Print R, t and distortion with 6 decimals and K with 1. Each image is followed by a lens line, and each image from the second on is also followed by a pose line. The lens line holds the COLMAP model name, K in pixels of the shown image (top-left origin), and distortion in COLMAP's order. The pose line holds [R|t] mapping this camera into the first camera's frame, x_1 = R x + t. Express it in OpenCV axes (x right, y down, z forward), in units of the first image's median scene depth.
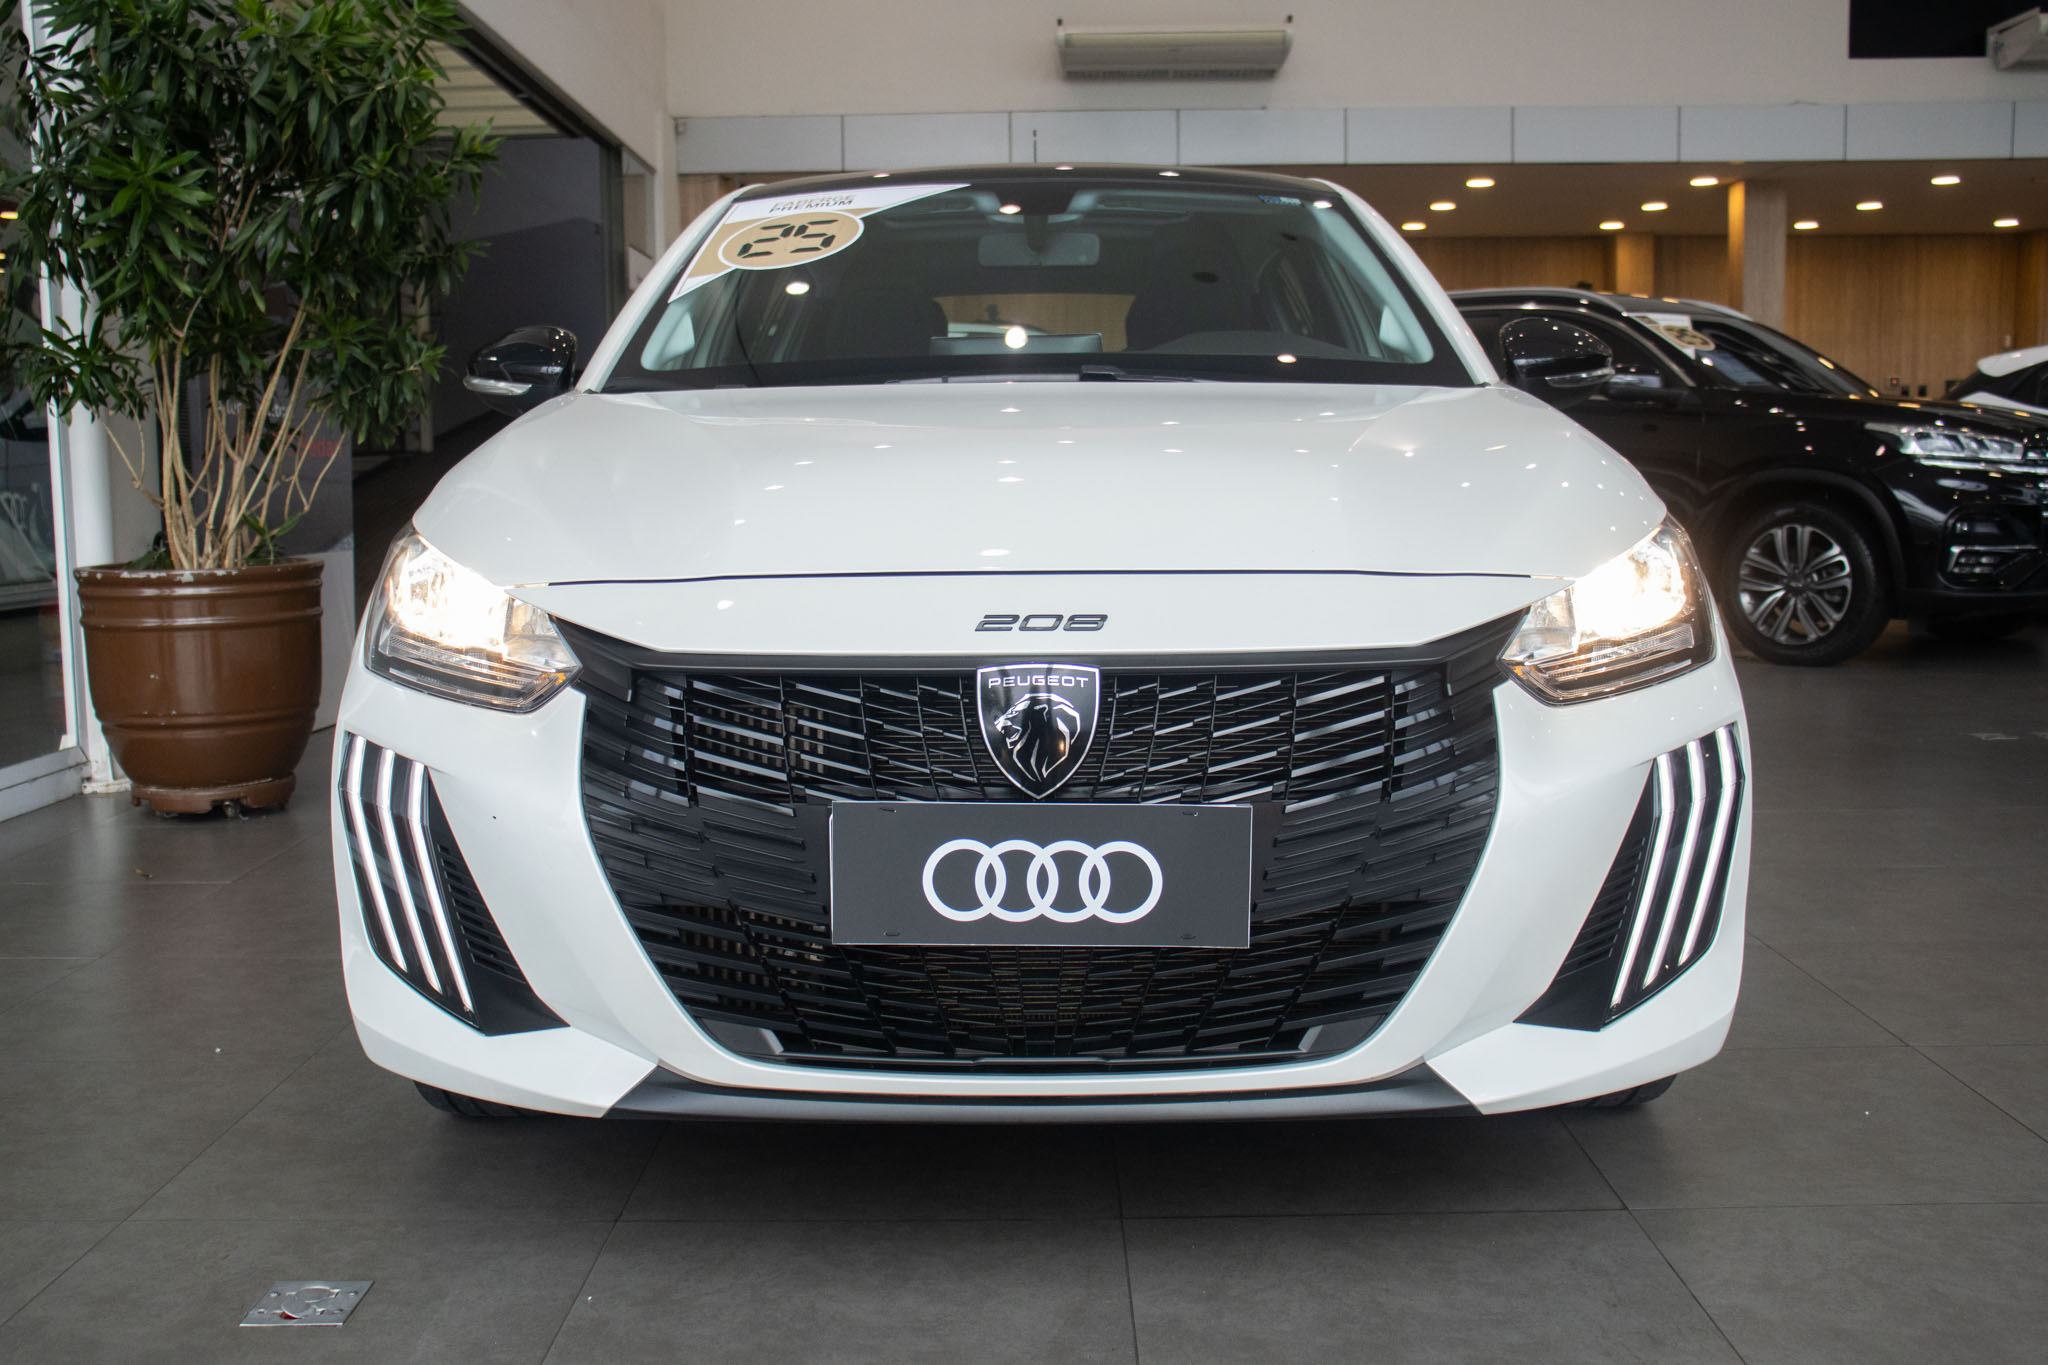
lens RADIAL K [[2074.9, 0, 1024.0], [0, 2074.9, 682.5], [0, 0, 1]] dist [-0.129160, 0.261694]
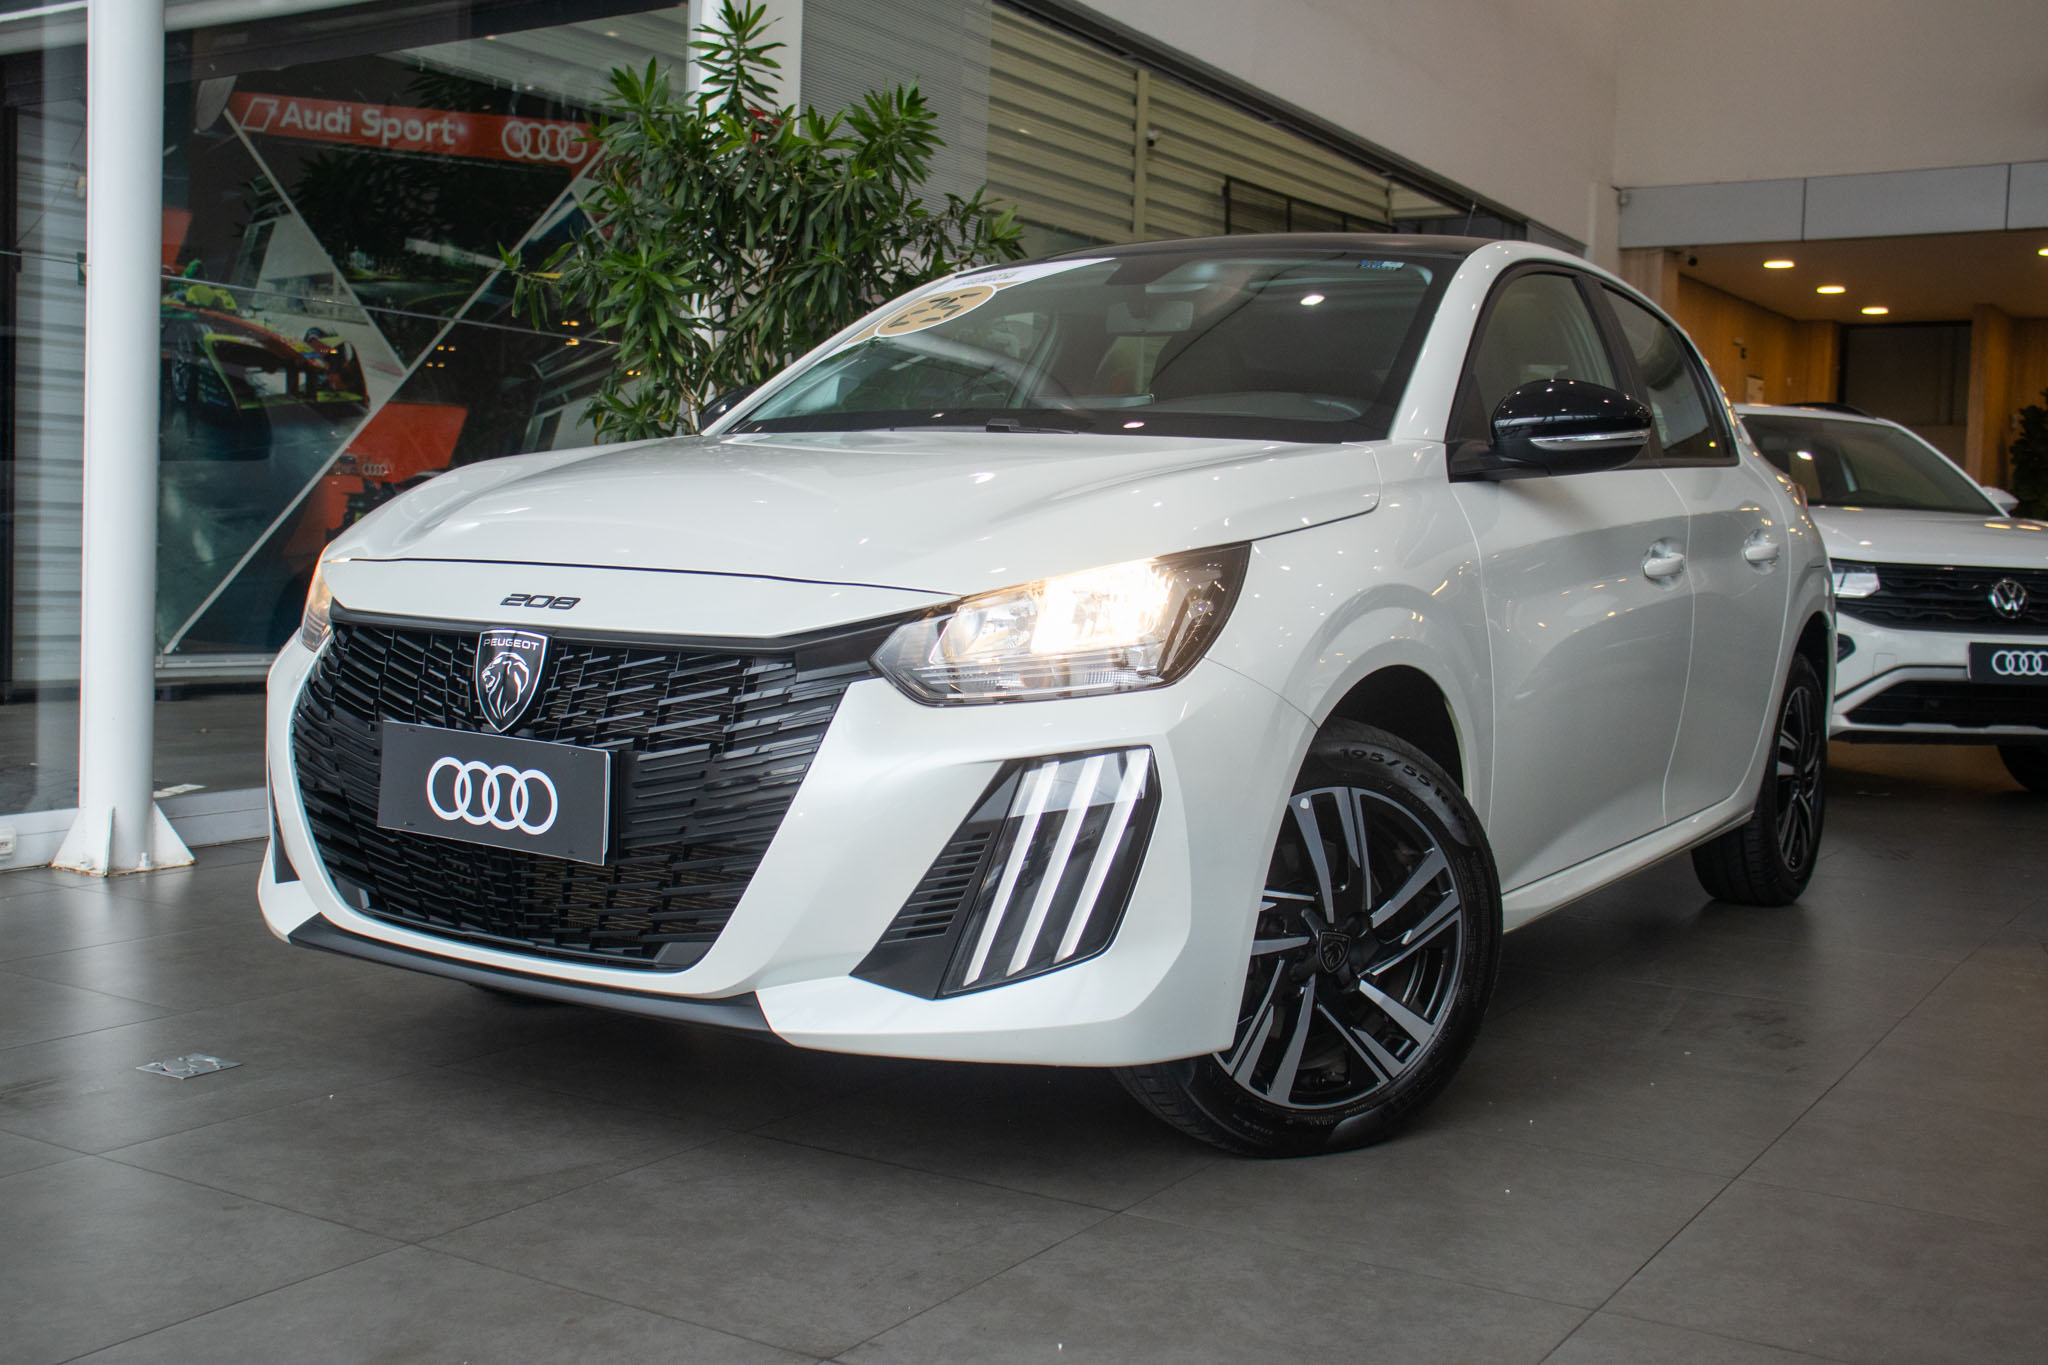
lens RADIAL K [[2292.2, 0, 1024.0], [0, 2292.2, 682.5], [0, 0, 1]] dist [-0.102200, 0.391635]
pose [[0.842276, 0.072239, -0.534184, 1.023573], [-0.102091, 0.994422, -0.026493, 0.028386], [0.529291, 0.076850, 0.844953, -0.039397]]
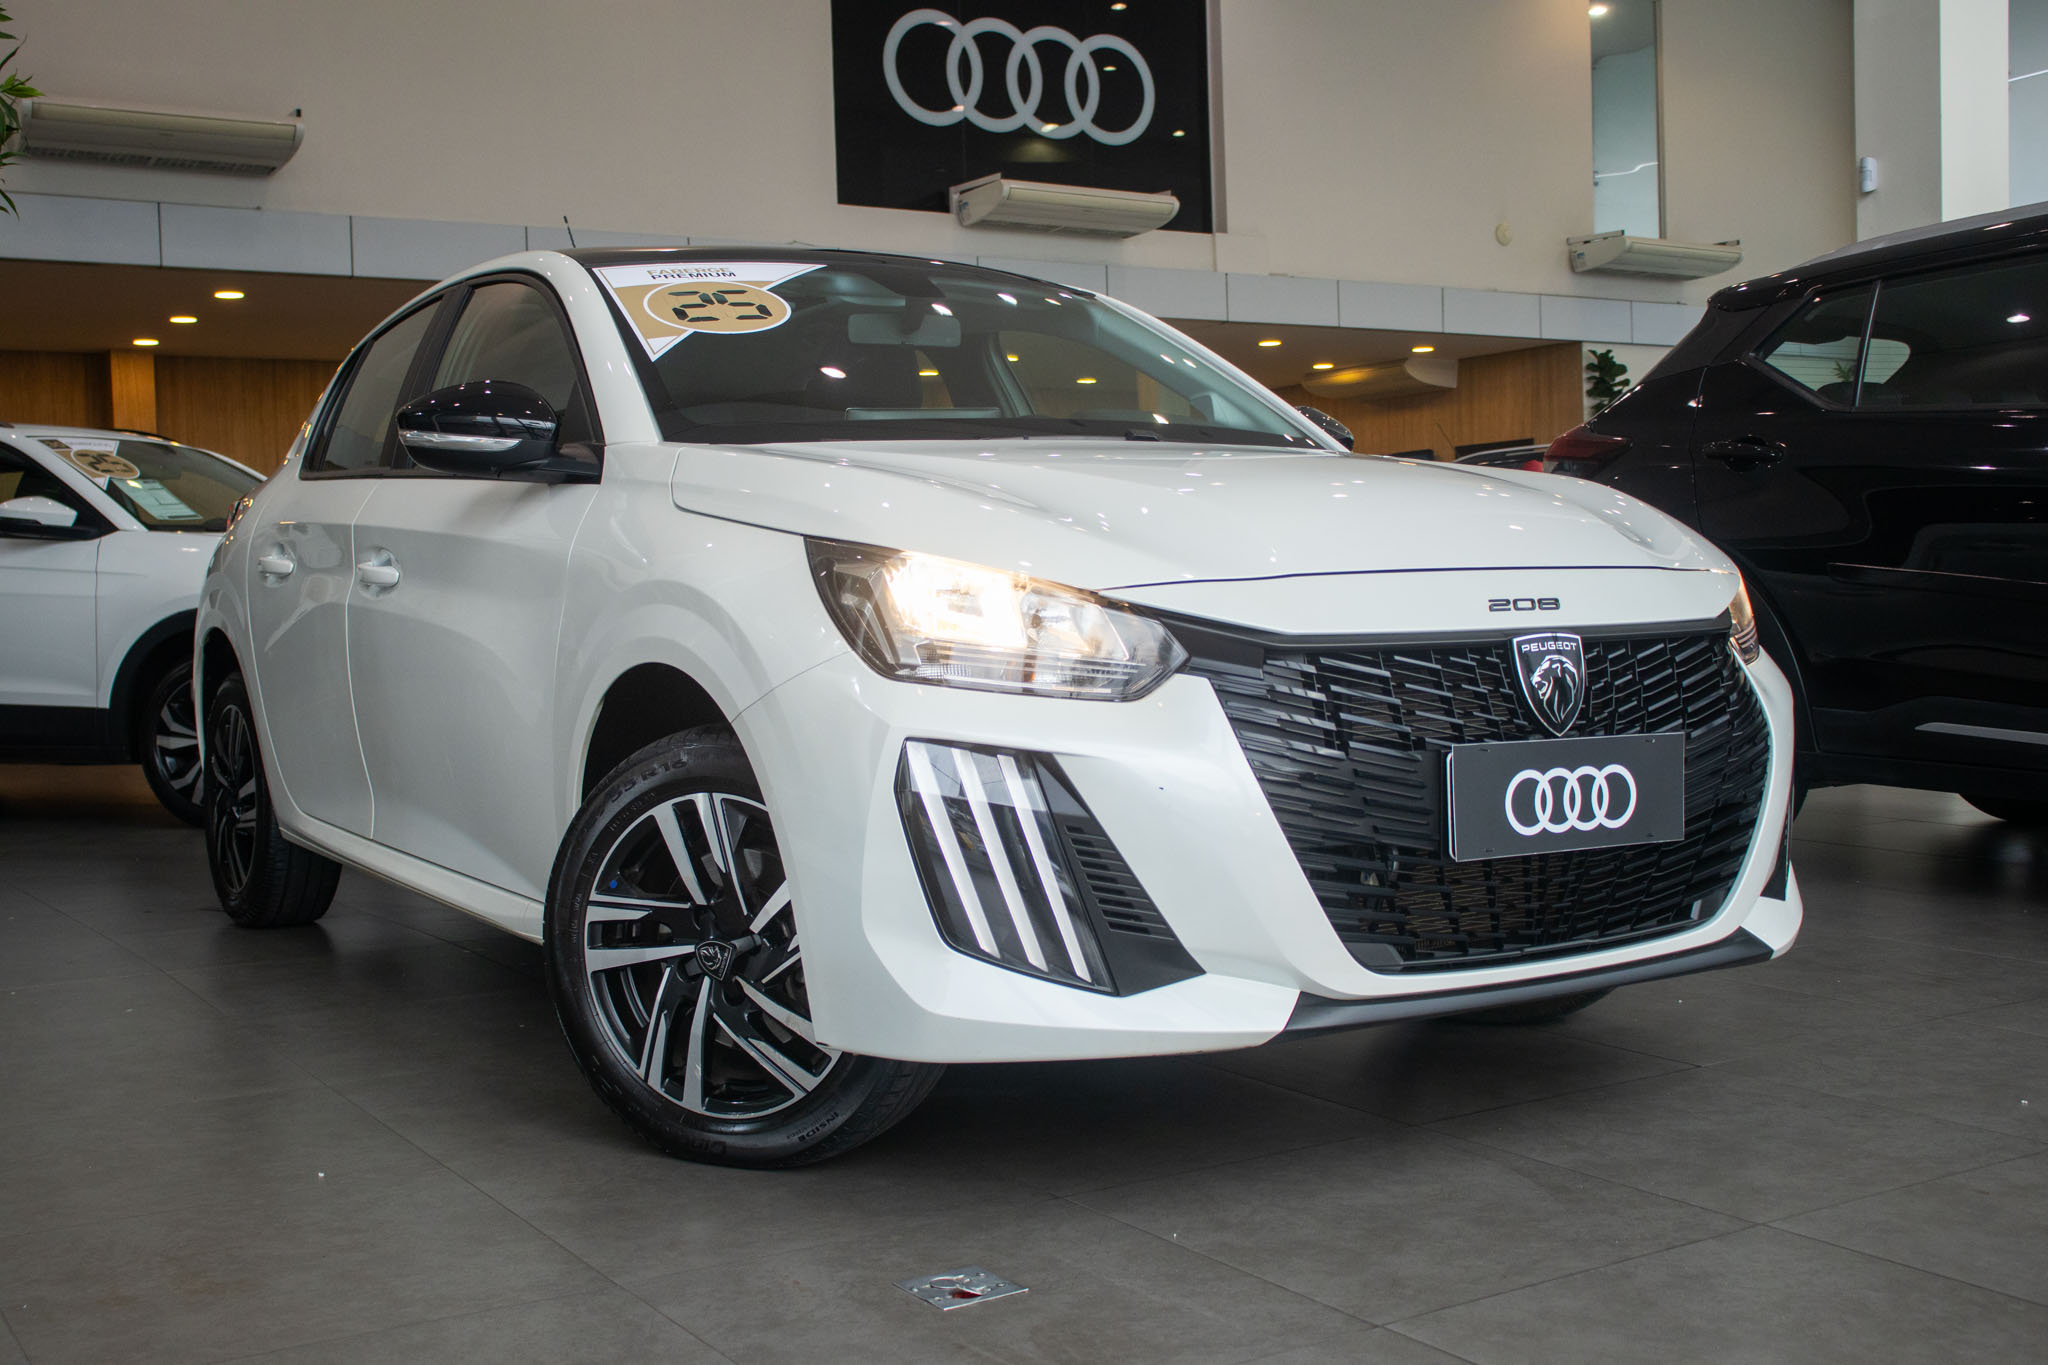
lens RADIAL K [[2304.1, 0, 1024.0], [0, 2304.1, 682.5], [0, 0, 1]] dist [0.001414, 0.047728]
pose [[0.829195, -0.034955, 0.557866, -1.044933], [0.081310, 0.994970, -0.058513, 0.077544], [-0.553014, 0.093879, 0.827866, -0.008233]]
